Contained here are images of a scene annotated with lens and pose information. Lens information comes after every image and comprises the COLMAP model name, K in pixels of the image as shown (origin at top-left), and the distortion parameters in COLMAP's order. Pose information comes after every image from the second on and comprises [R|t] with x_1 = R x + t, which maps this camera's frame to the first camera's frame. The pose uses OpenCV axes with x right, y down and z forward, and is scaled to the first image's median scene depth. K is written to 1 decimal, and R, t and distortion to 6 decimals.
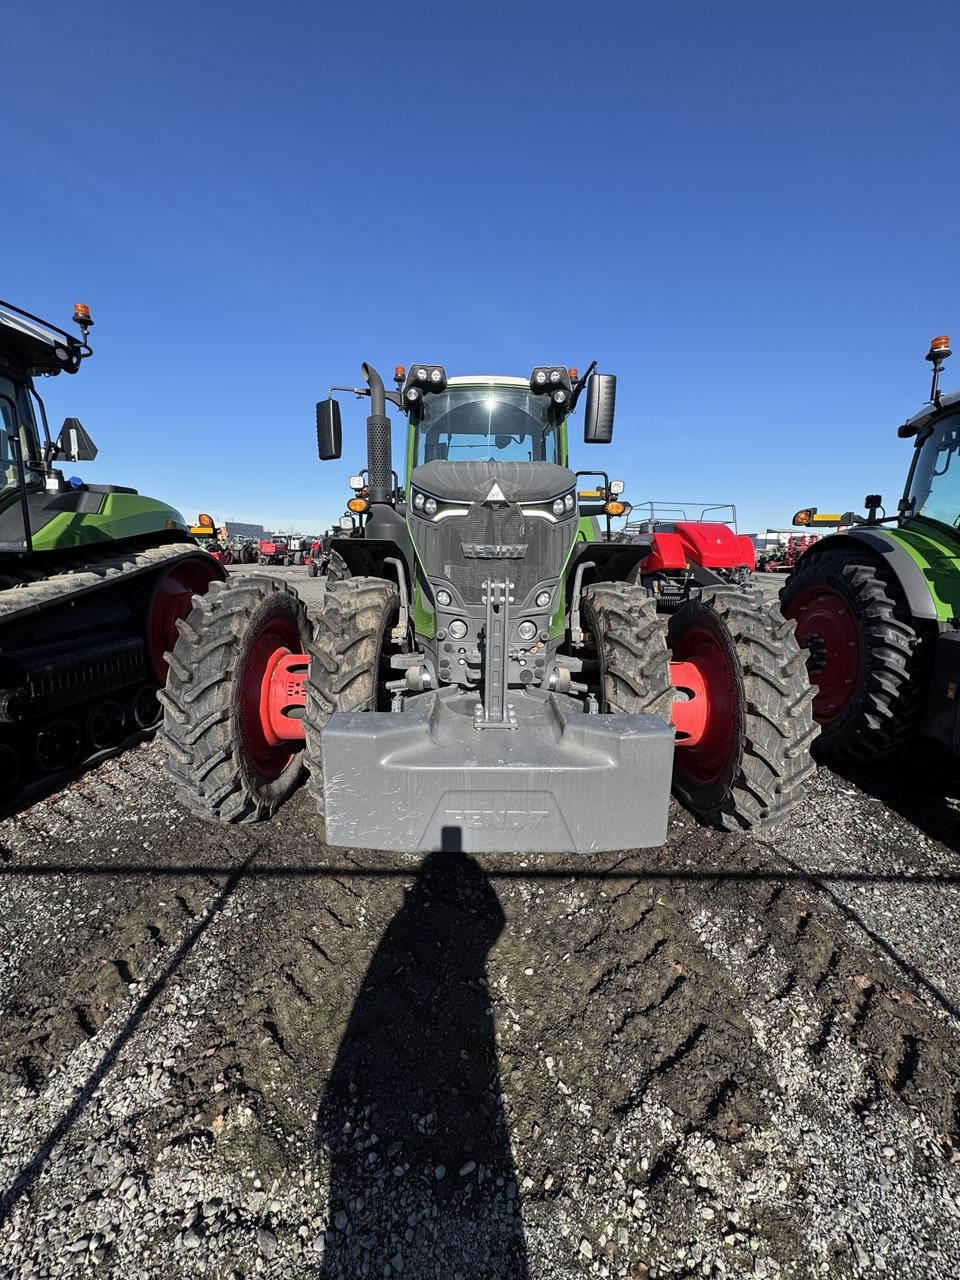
lens RADIAL K [[507.6, 0, 480.0], [0, 507.6, 640.0], [0, 0, 1]] dist [-0.002871, 0.000435]
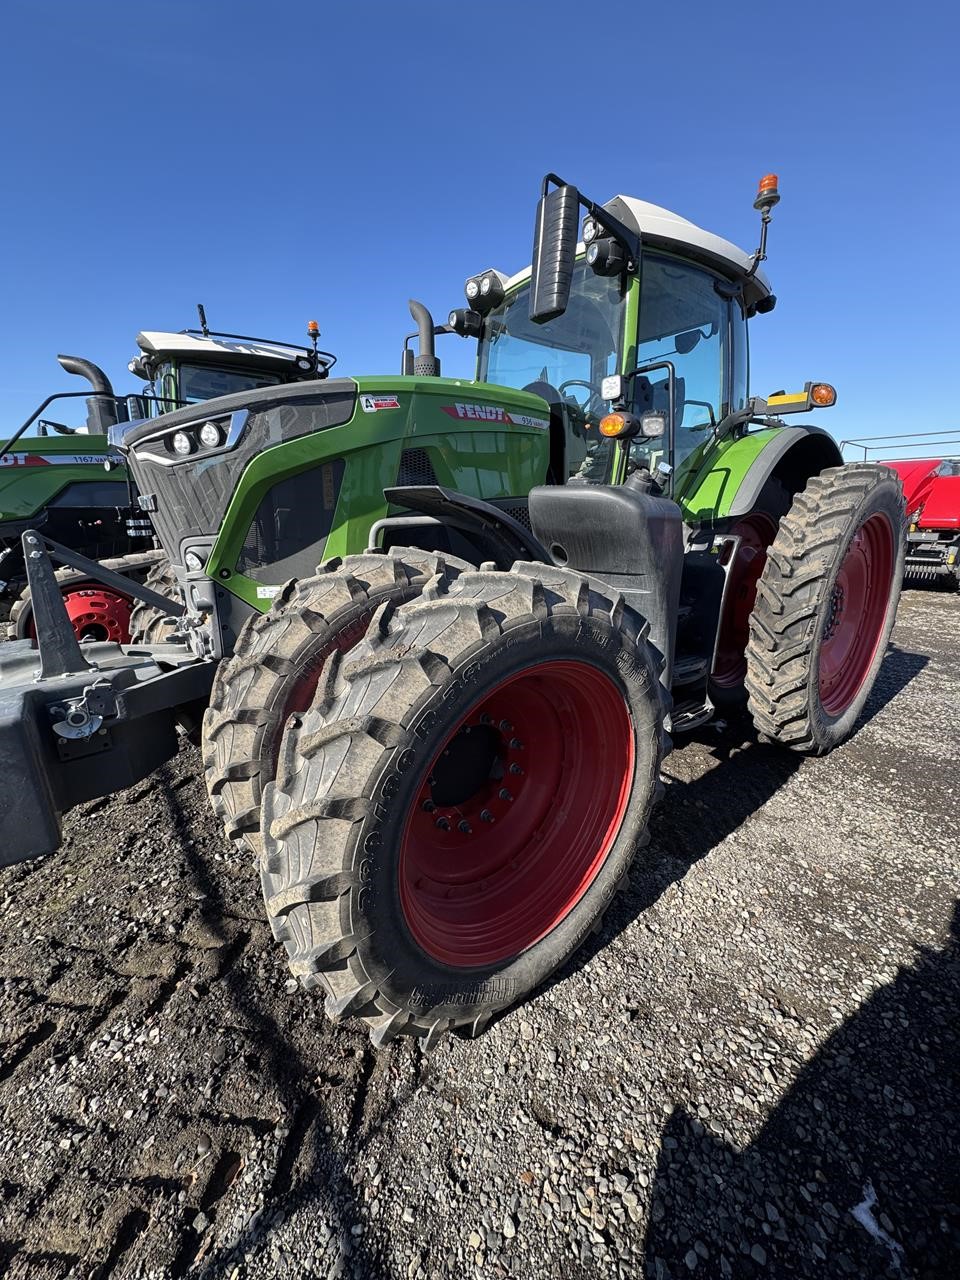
lens RADIAL K [[507.6, 0, 480.0], [0, 507.6, 640.0], [0, 0, 1]] dist [-0.002871, 0.000435]
pose [[0.629743, 0.178763, -0.755955, 0.708731], [-0.124066, 0.983814, 0.129293, -0.079122], [0.766832, 0.012367, 0.641729, 0.553760]]
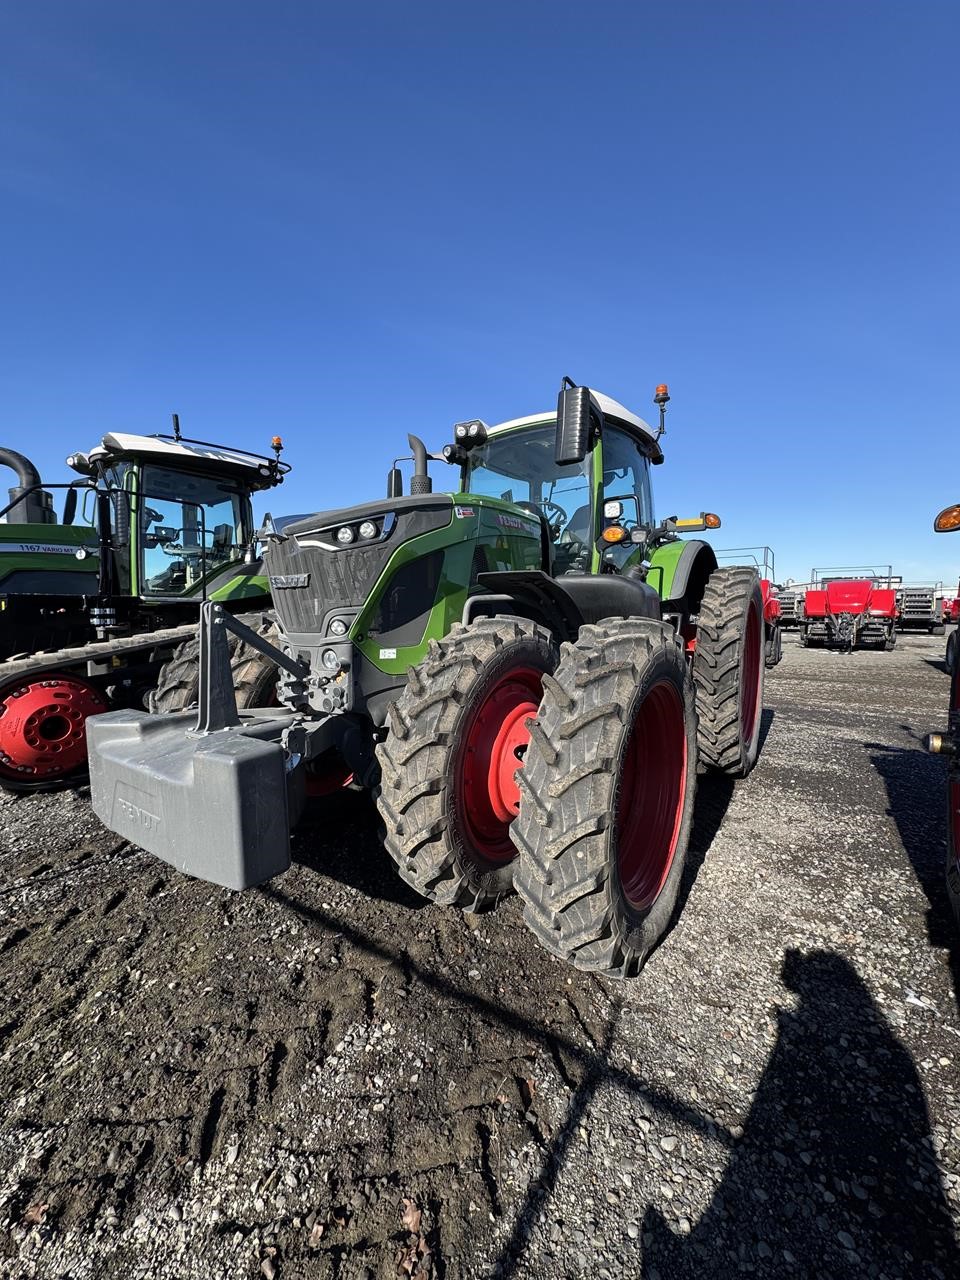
lens RADIAL K [[507.6, 0, 480.0], [0, 507.6, 640.0], [0, 0, 1]] dist [-0.002871, 0.000435]
pose [[0.817700, 0.016242, -0.575416, 0.616066], [-0.083728, 0.992327, -0.090974, 0.007190], [0.569524, 0.122568, 0.812785, 0.235959]]
